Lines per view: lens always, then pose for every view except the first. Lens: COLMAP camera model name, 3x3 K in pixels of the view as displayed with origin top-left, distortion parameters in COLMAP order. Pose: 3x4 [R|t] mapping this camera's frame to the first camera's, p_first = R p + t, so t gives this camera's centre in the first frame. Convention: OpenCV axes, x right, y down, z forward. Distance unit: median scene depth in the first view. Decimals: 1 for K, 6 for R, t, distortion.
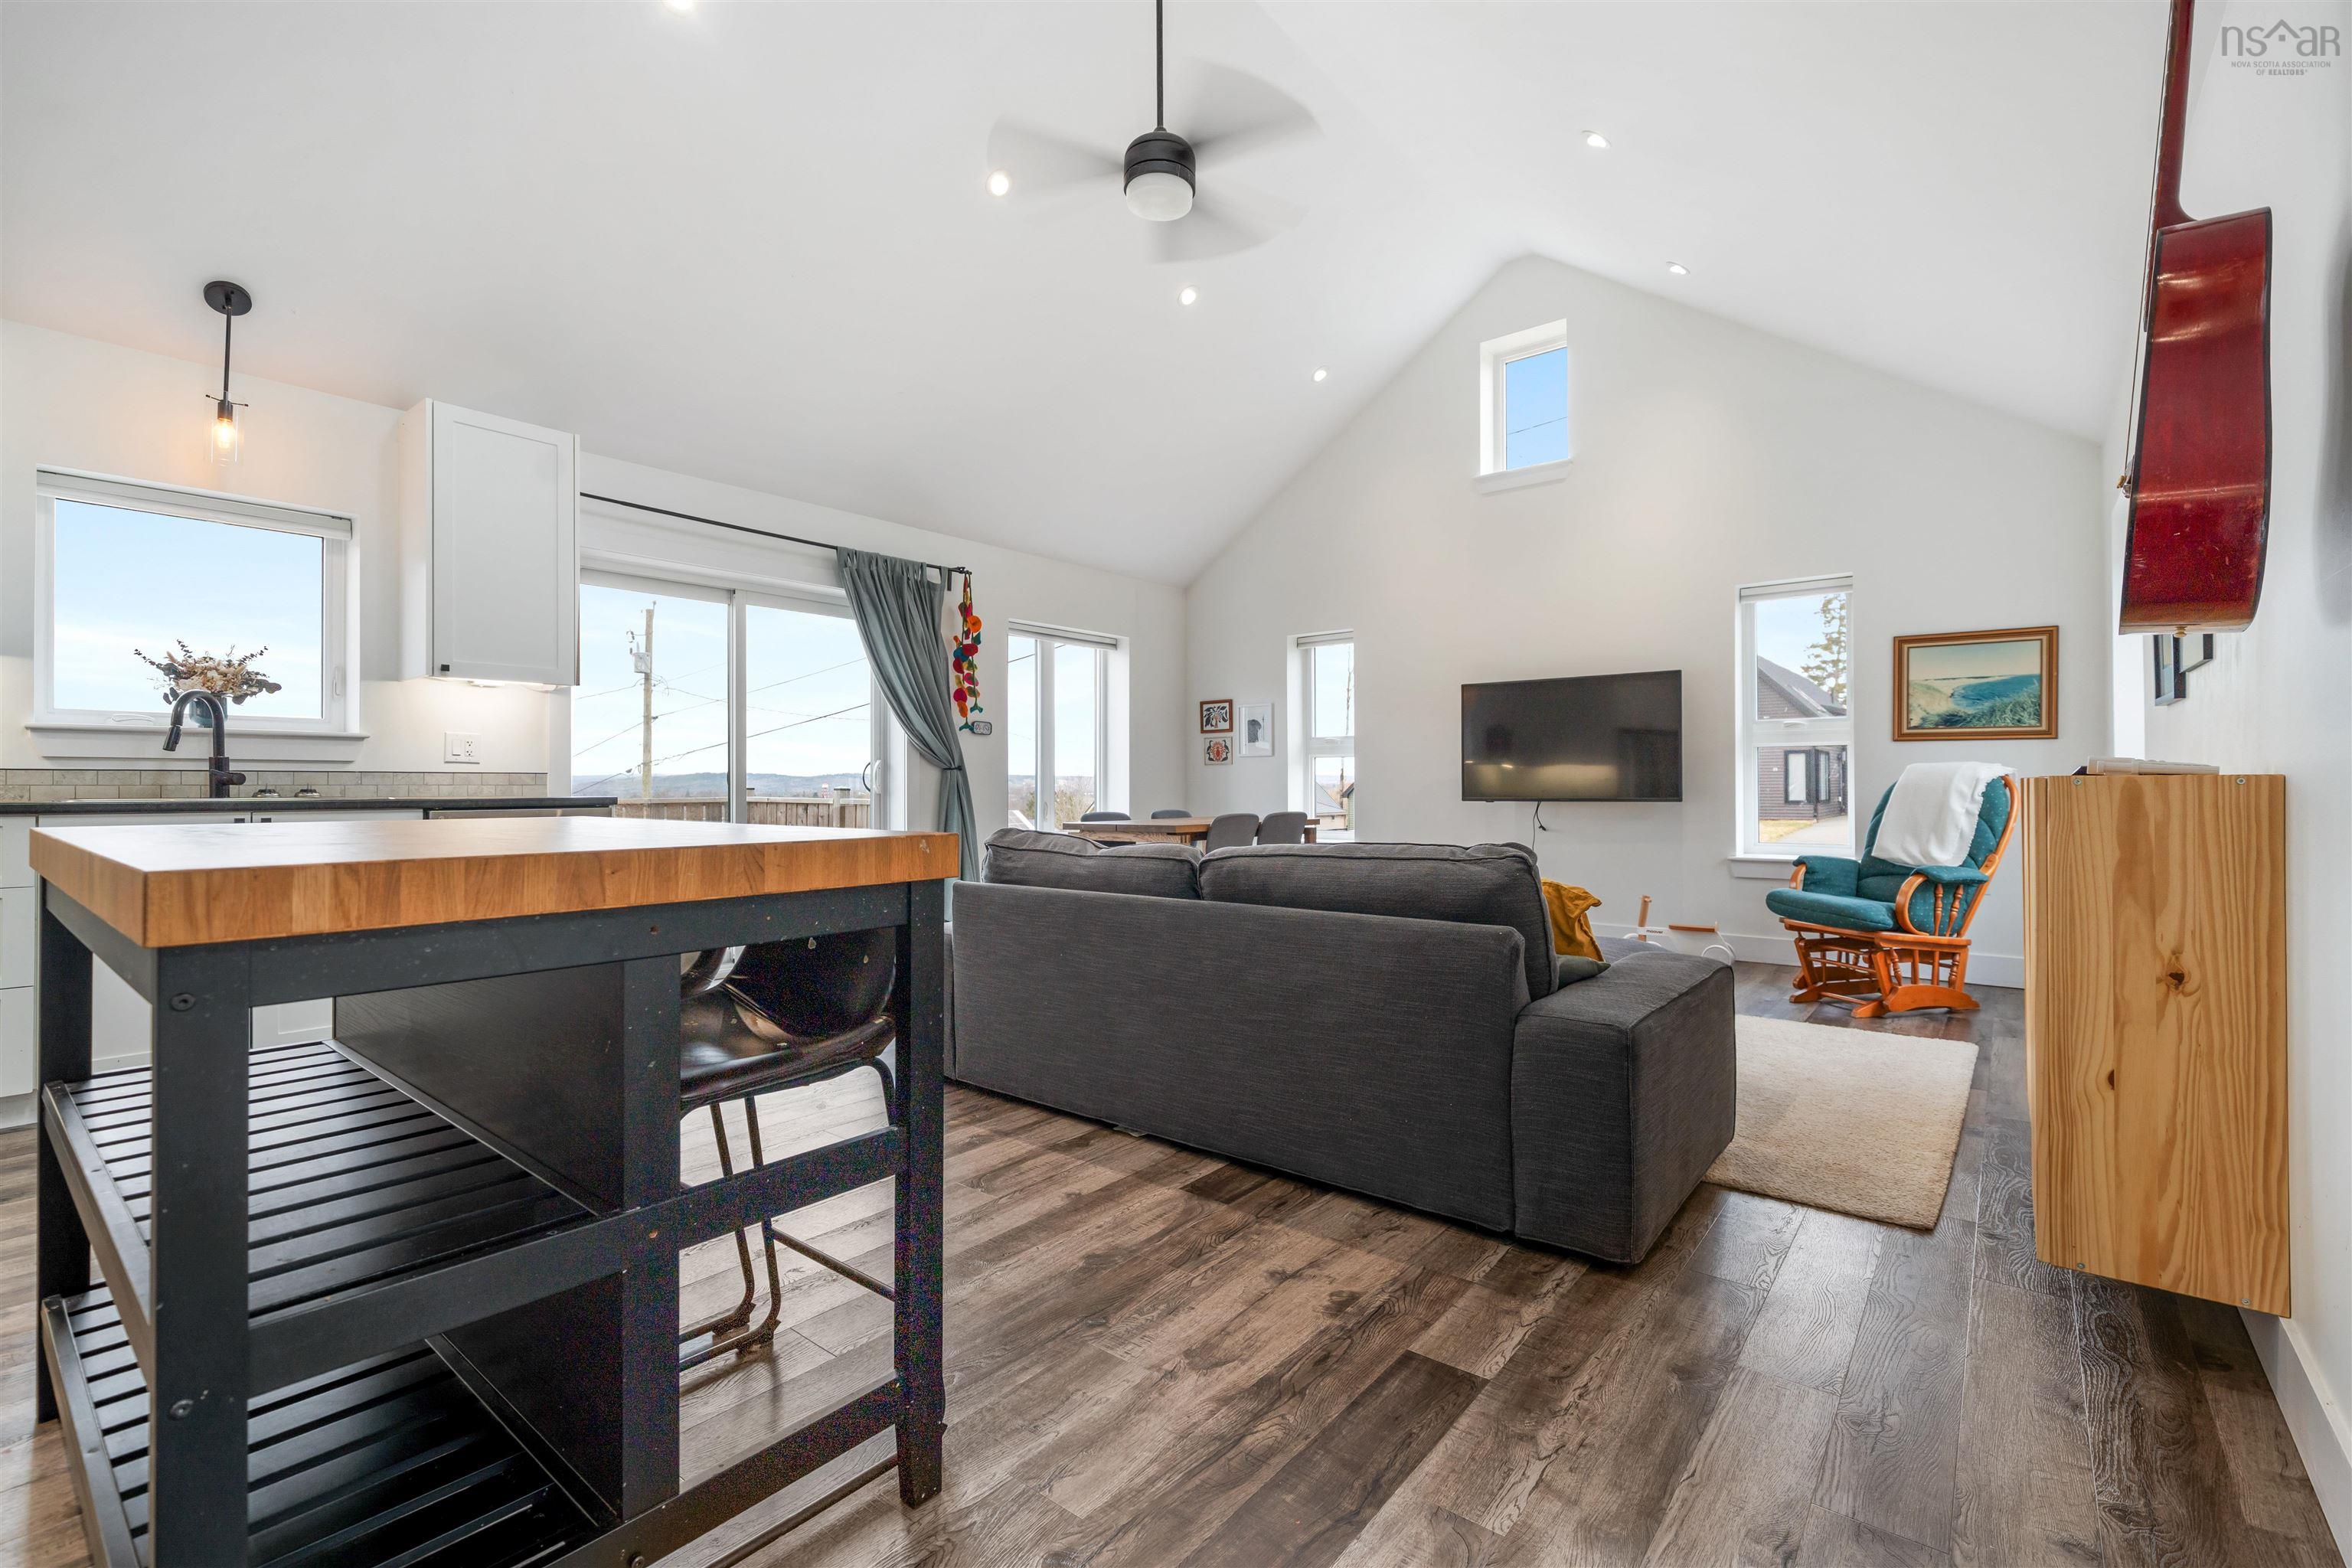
lens RADIAL K [[1010.2, 0, 1177.9], [0, 1010.2, 779.2], [0, 0, 1]] dist [-0.001734, 0.000324]
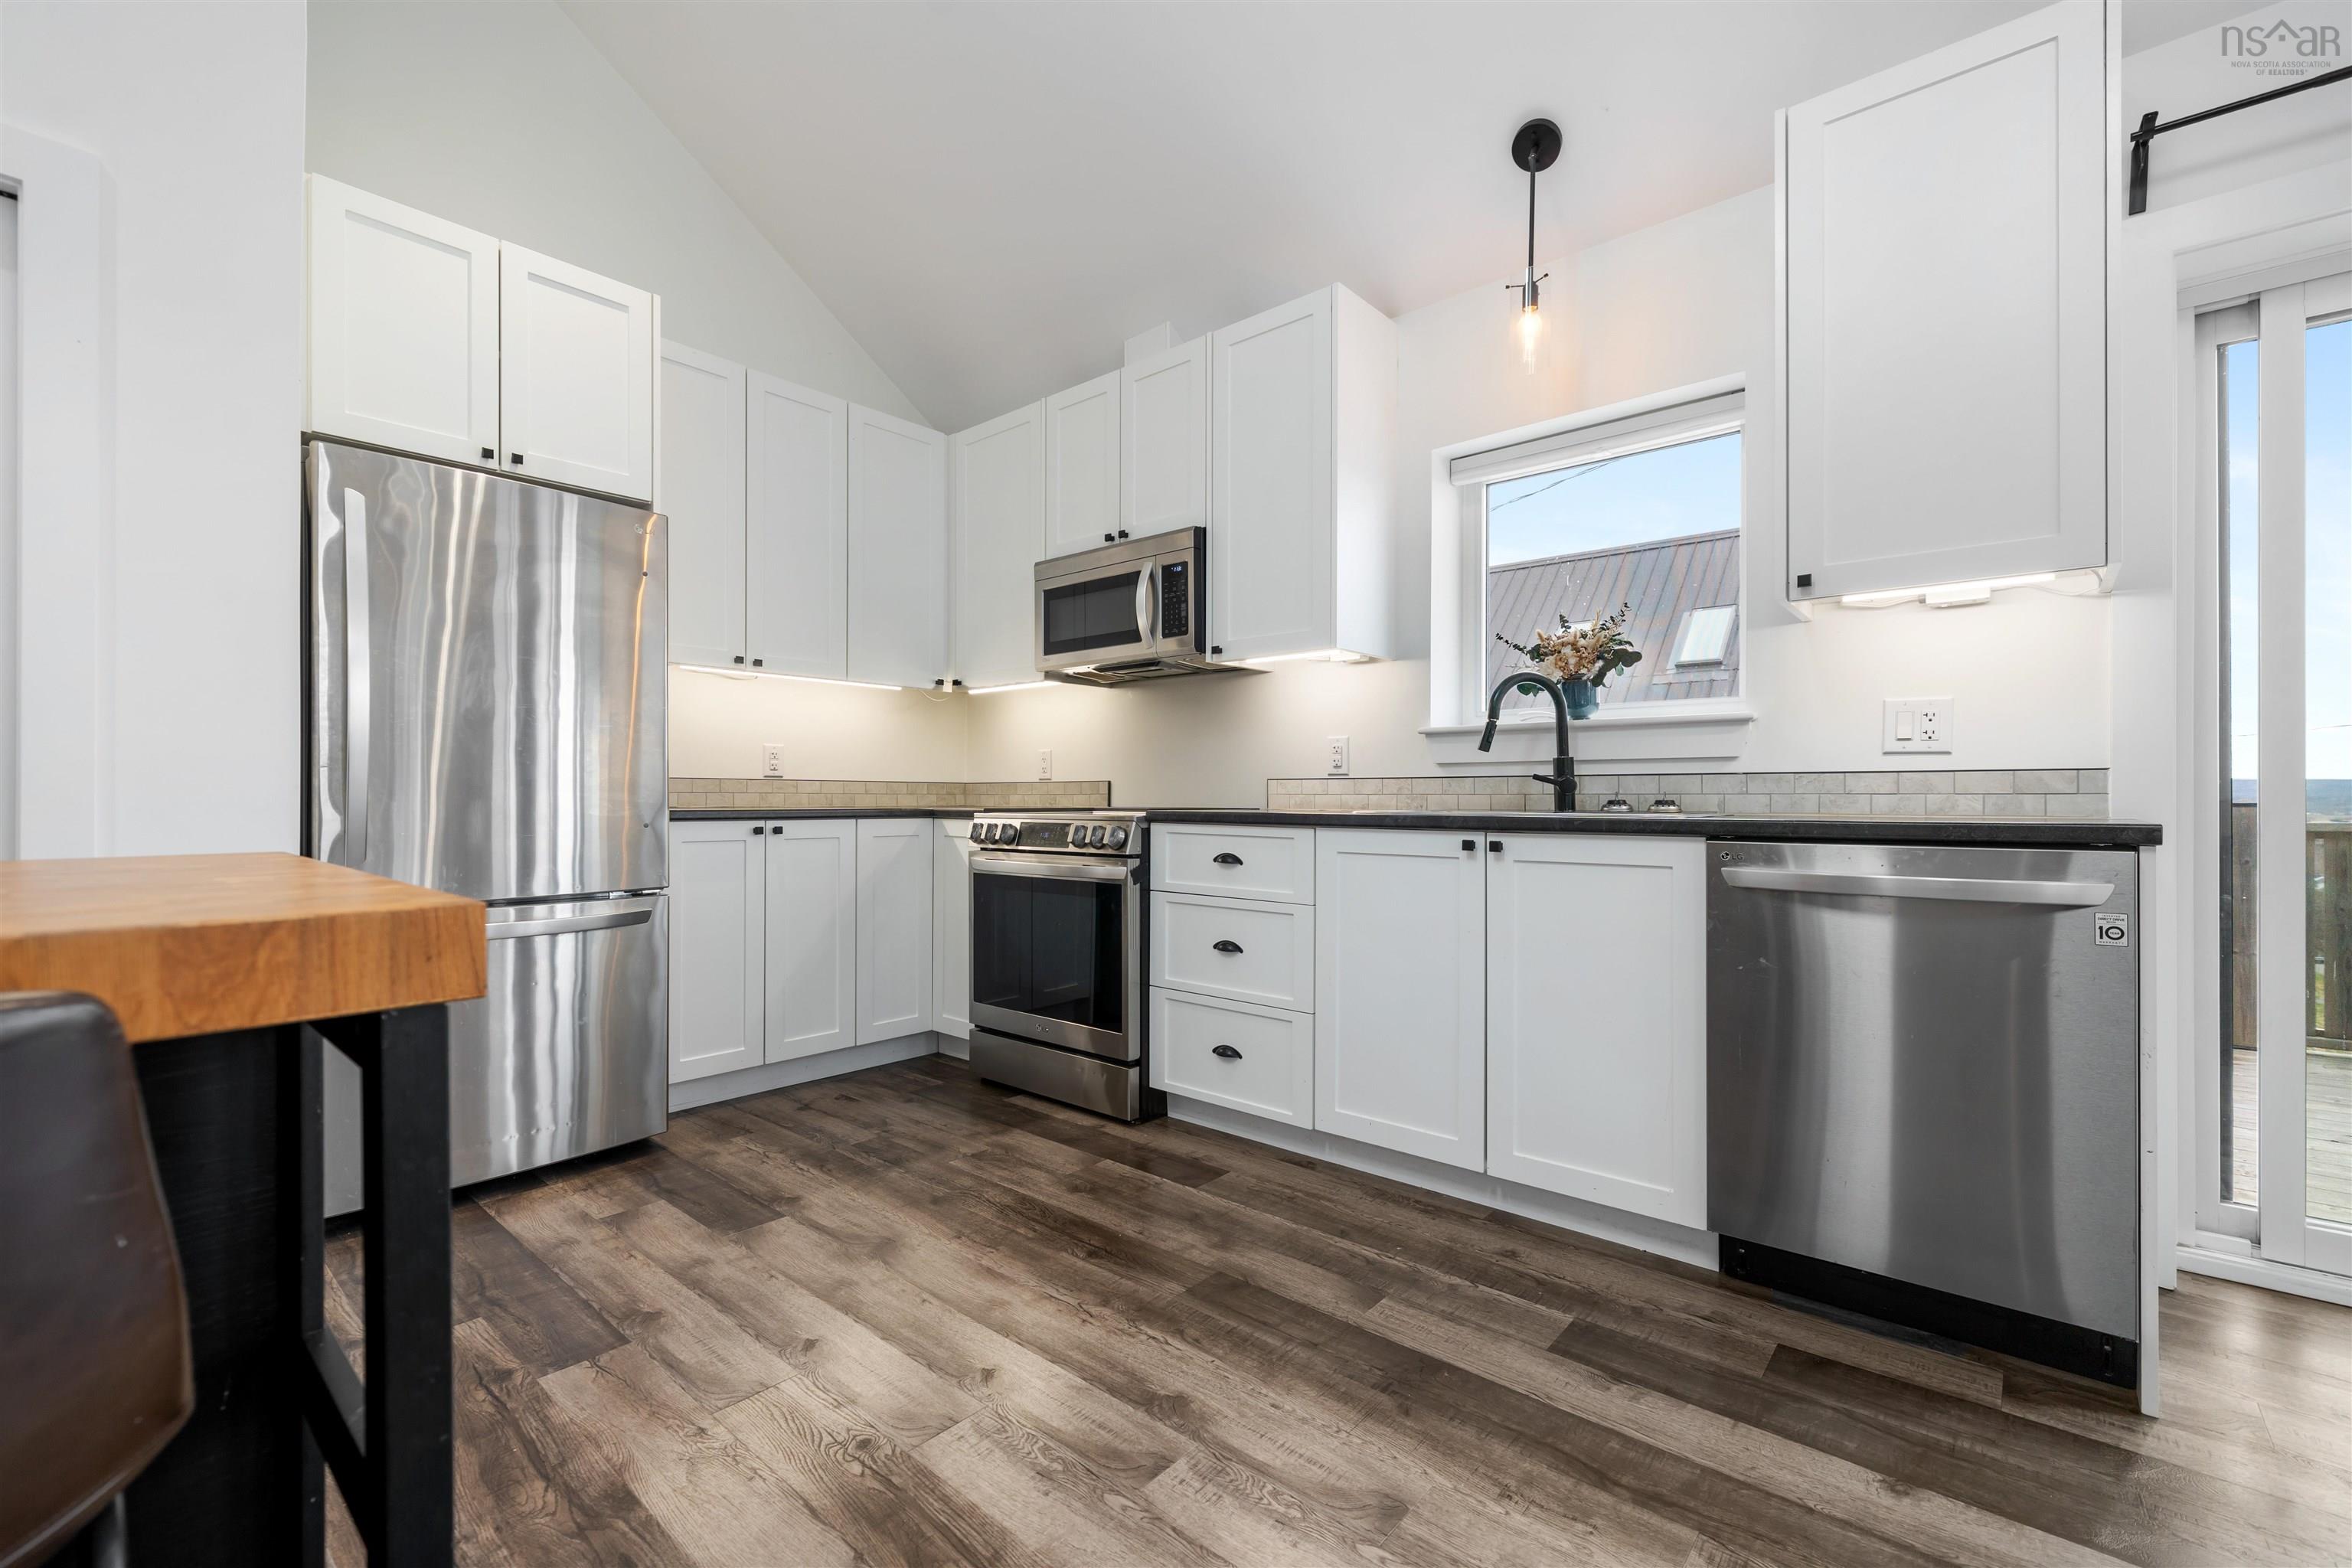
lens RADIAL K [[1010.2, 0, 1187.1], [0, 1010.2, 792.1], [0, 0, 1]] dist [-0.001734, 0.000324]
pose [[-0.036523, -0.002145, -0.999330, -0.135176], [0.004378, 0.999988, -0.002306, 0.003123], [0.999323, -0.004459, -0.036514, 0.558988]]
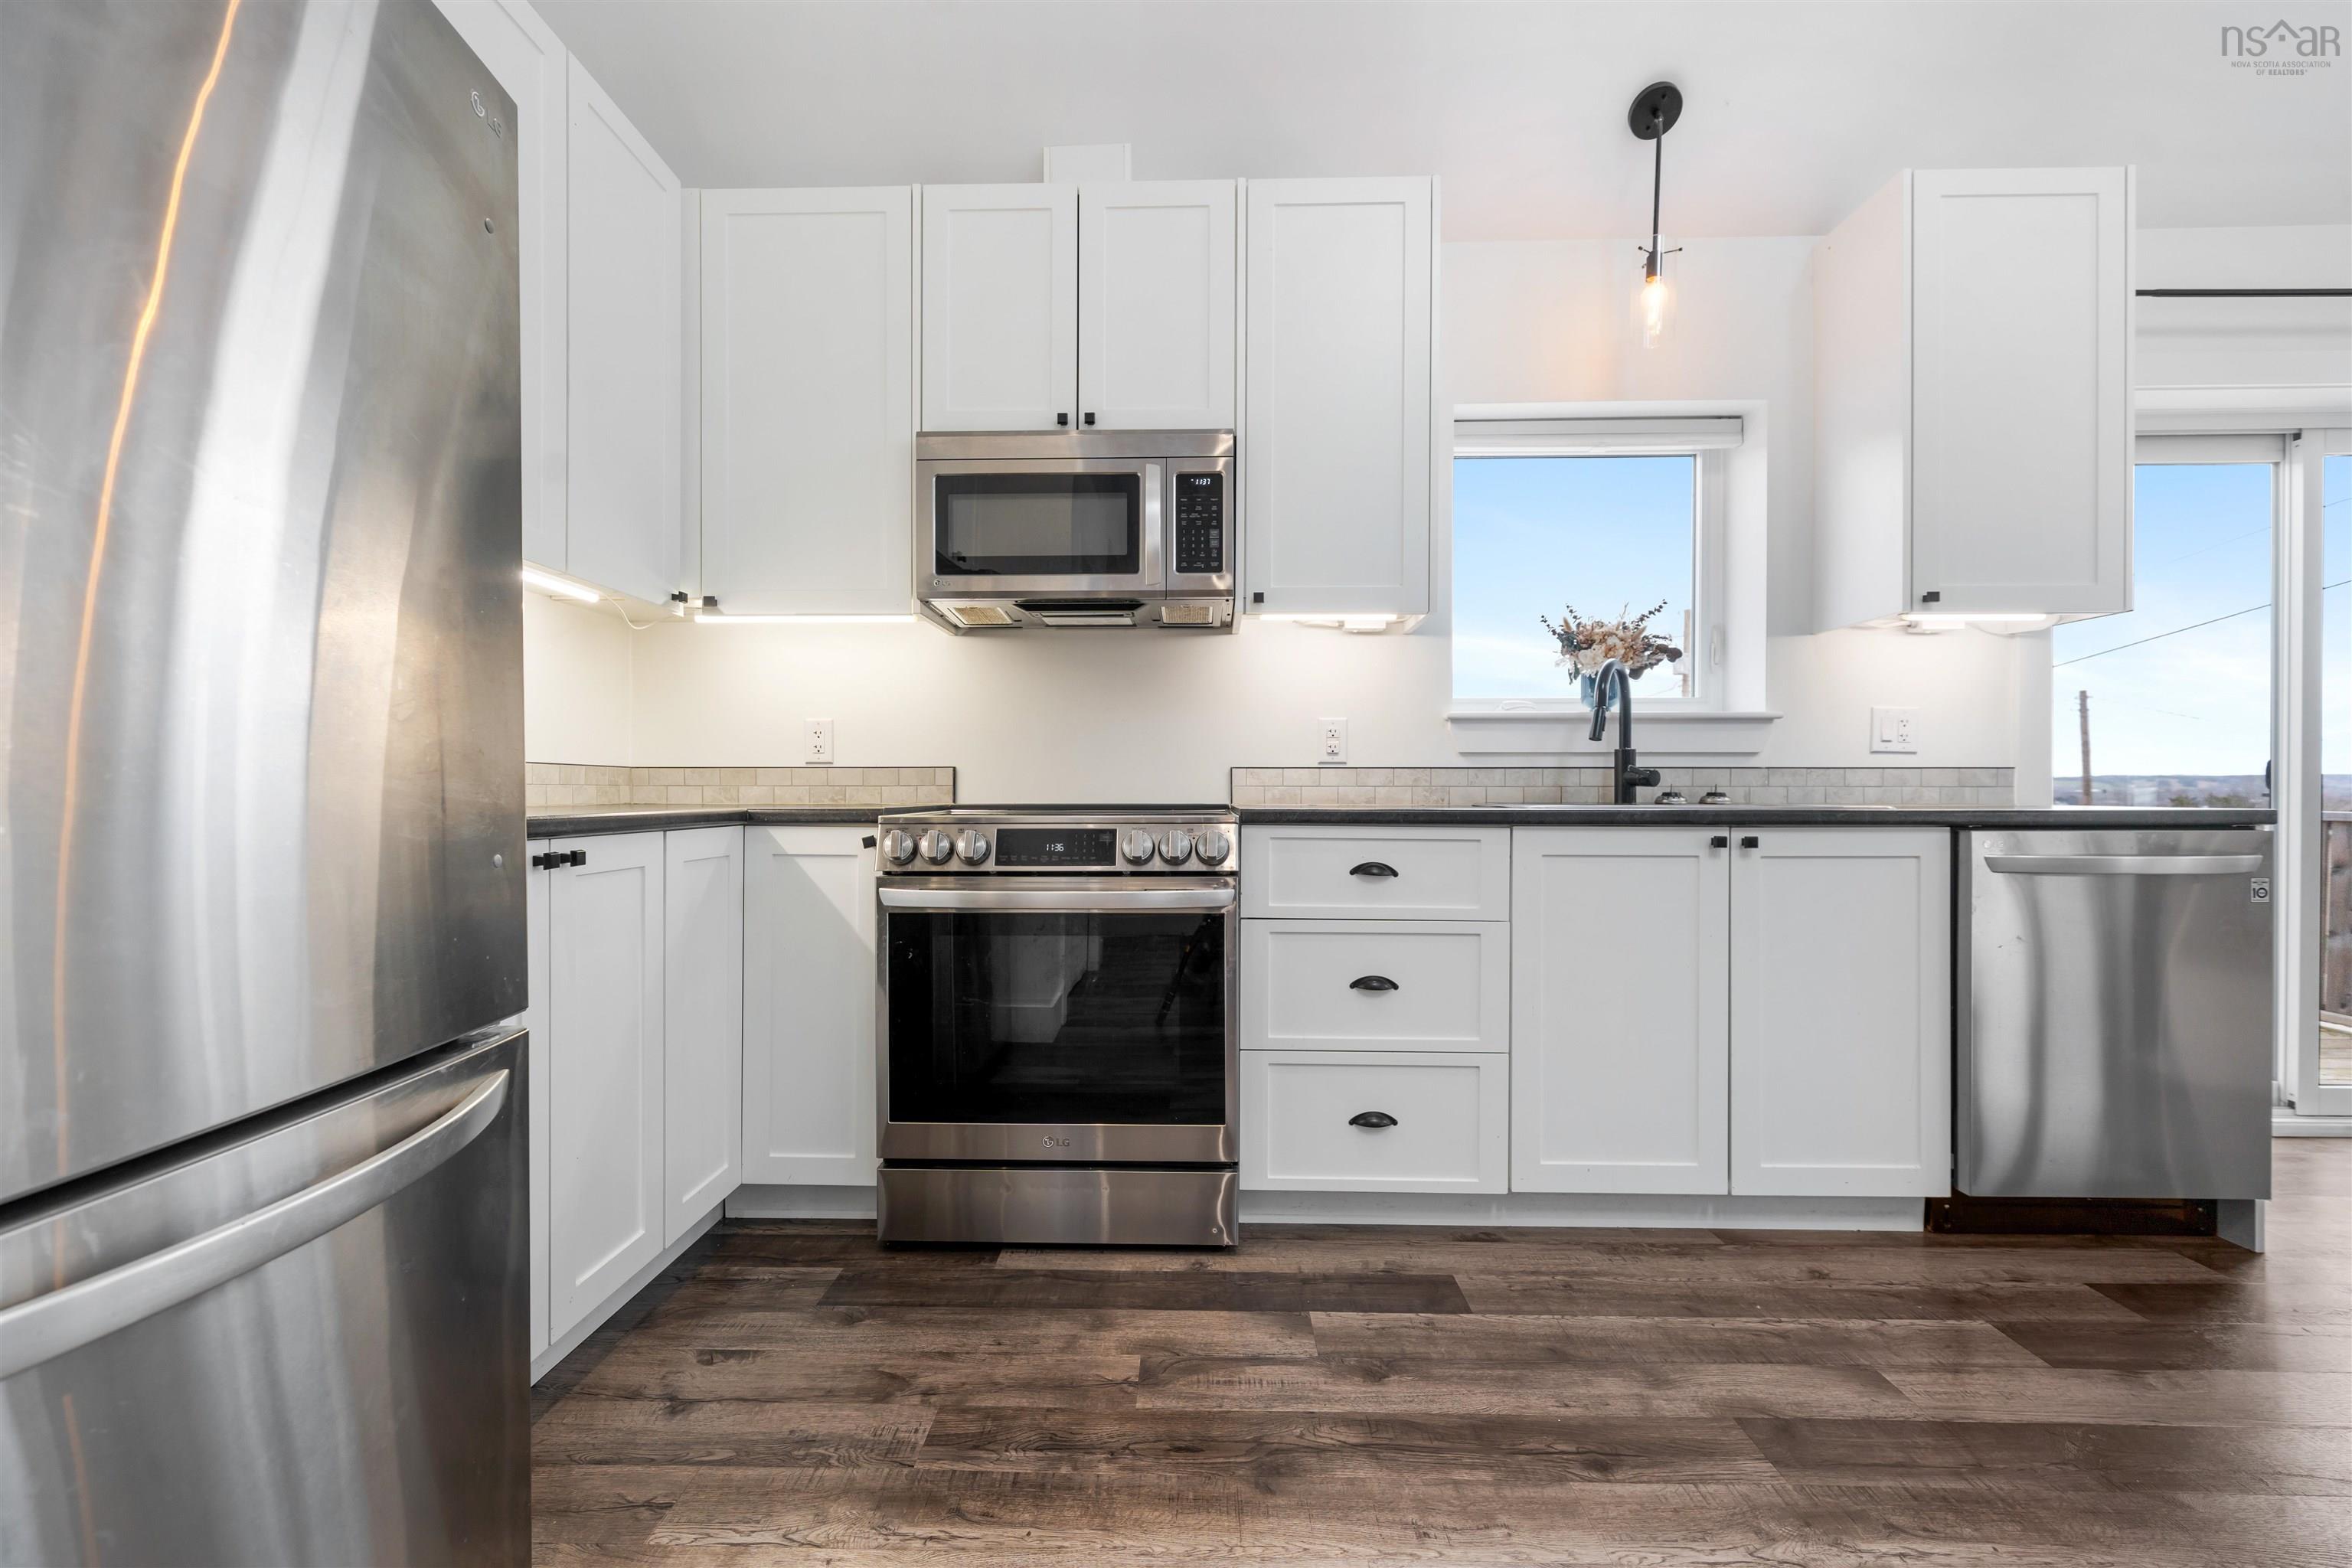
lens RADIAL K [[1010.2, 0, 1173.6], [0, 1010.2, 788.2], [0, 0, 1]] dist [-0.001734, 0.000324]
pose [[0.608879, 0.001554, -0.793261, -0.422479], [0.002498, 0.999989, 0.003876, 0.002148], [0.793259, -0.004341, 0.608869, 0.210984]]
